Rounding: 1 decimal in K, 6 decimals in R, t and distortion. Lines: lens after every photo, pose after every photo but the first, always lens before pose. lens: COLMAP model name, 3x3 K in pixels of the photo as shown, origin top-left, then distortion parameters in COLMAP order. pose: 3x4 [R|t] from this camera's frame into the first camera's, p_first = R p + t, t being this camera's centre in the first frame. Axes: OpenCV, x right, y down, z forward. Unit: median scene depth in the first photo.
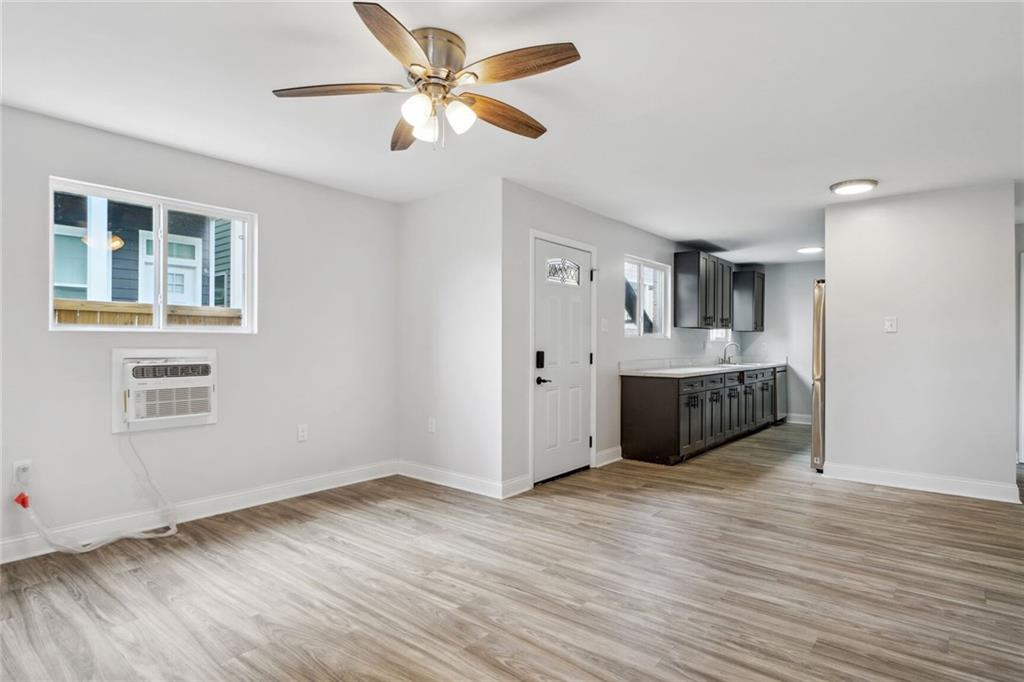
lens RADIAL K [[554.0, 0, 507.1], [0, 554.0, 338.4], [0, 0, 1]] dist [-0.004587, -0.001049]
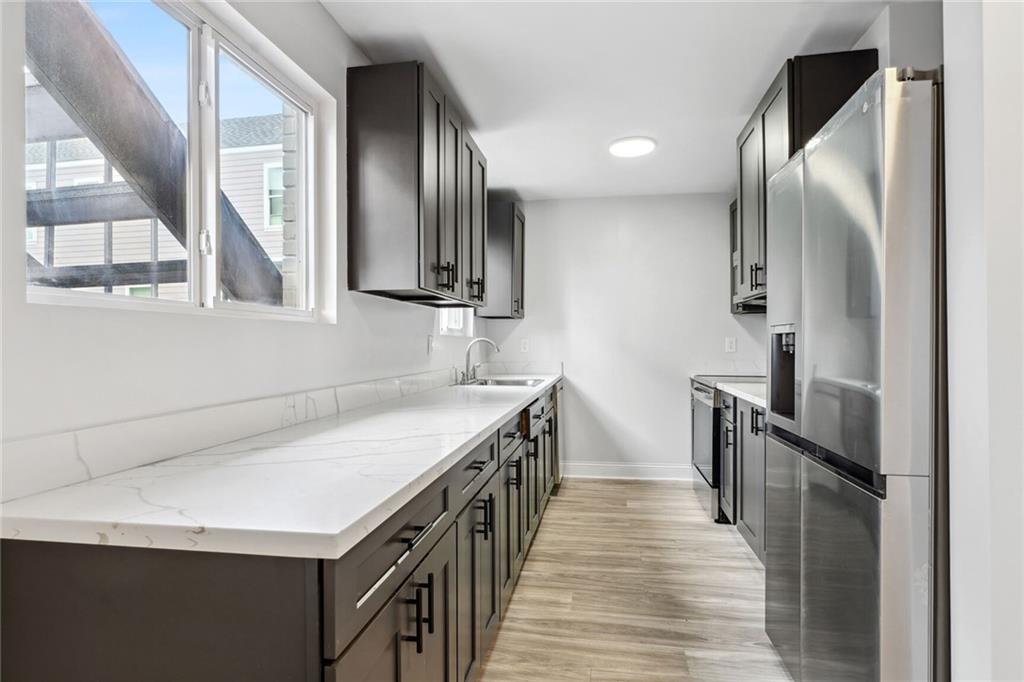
lens RADIAL K [[554.0, 0, 507.1], [0, 554.0, 338.4], [0, 0, 1]] dist [-0.004587, -0.001049]
pose [[0.869718, -0.008090, 0.493483, 0.203754], [0.008669, 0.999962, 0.001115, 0.008197], [-0.493473, 0.003308, 0.869755, 0.615704]]
